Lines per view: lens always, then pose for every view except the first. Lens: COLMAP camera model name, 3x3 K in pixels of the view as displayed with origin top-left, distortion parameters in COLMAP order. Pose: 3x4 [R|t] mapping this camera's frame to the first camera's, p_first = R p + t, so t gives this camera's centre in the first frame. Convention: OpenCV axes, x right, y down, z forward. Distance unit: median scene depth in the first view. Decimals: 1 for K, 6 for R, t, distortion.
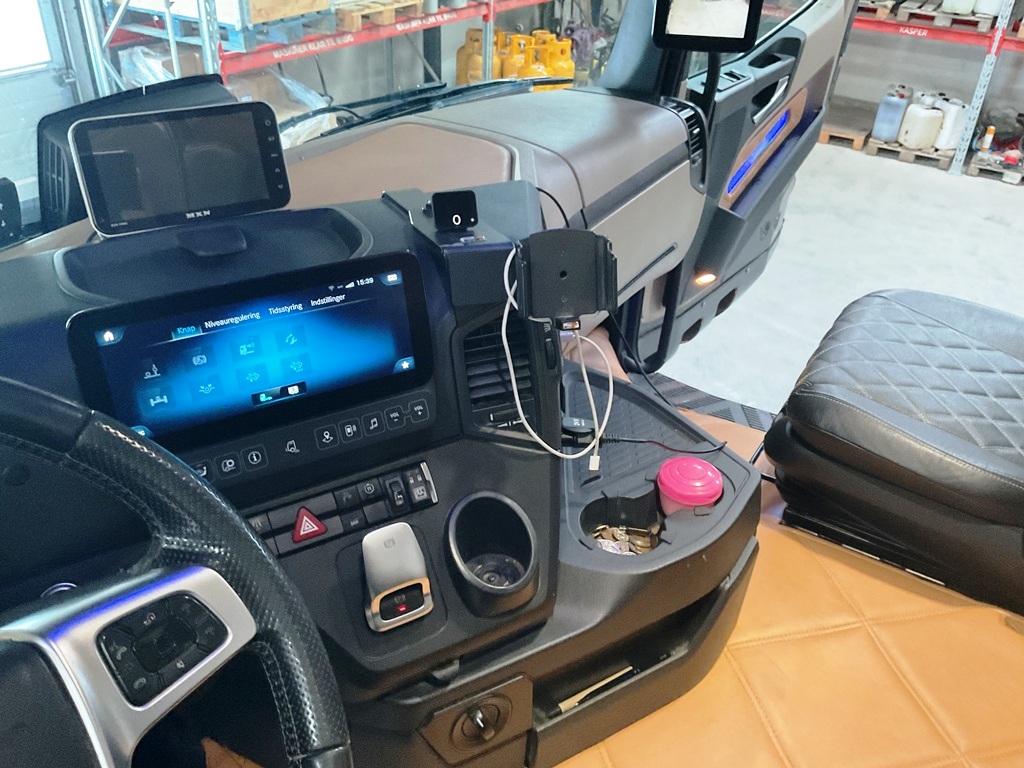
lens RADIAL K [[844.4, 0, 509.8], [0, 844.4, 380.5], [0, 0, 1]] dist [0.096247, -0.184062]
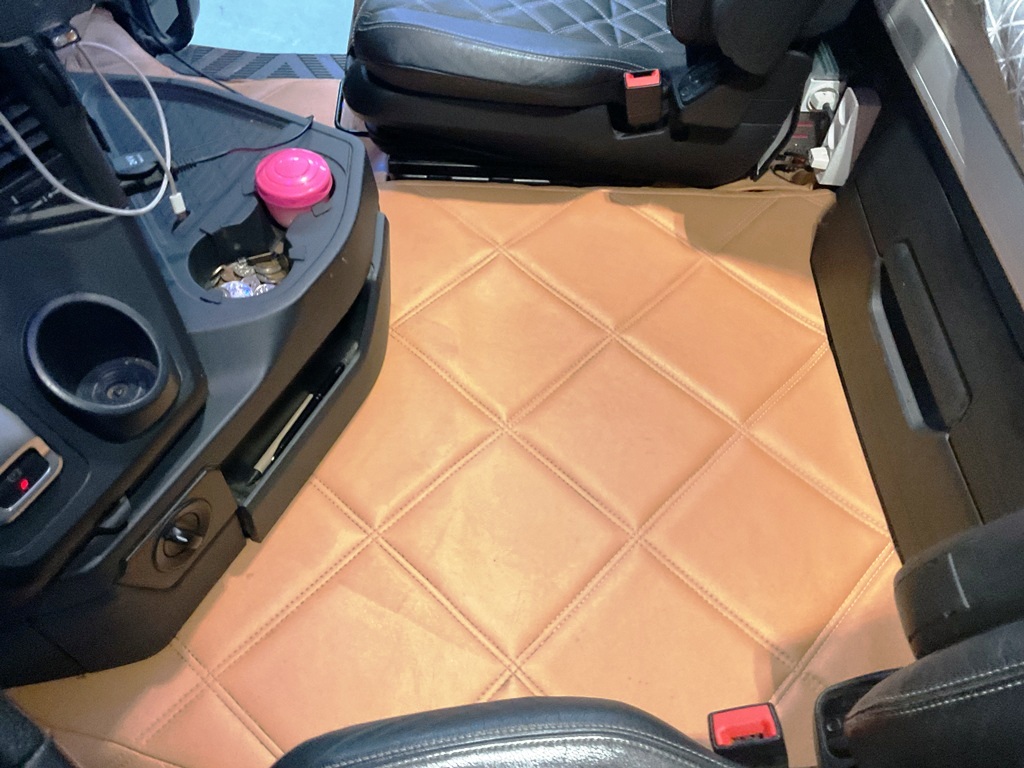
lens RADIAL K [[833.5, 0, 494.3], [0, 833.5, 377.0], [0, 0, 1]] dist [0.090902, -0.164826]
pose [[0.838573, -0.432325, 0.331496, 0.016656], [0.268503, 0.857427, 0.439004, -0.029653], [-0.474026, -0.279129, 0.835096, 0.156286]]
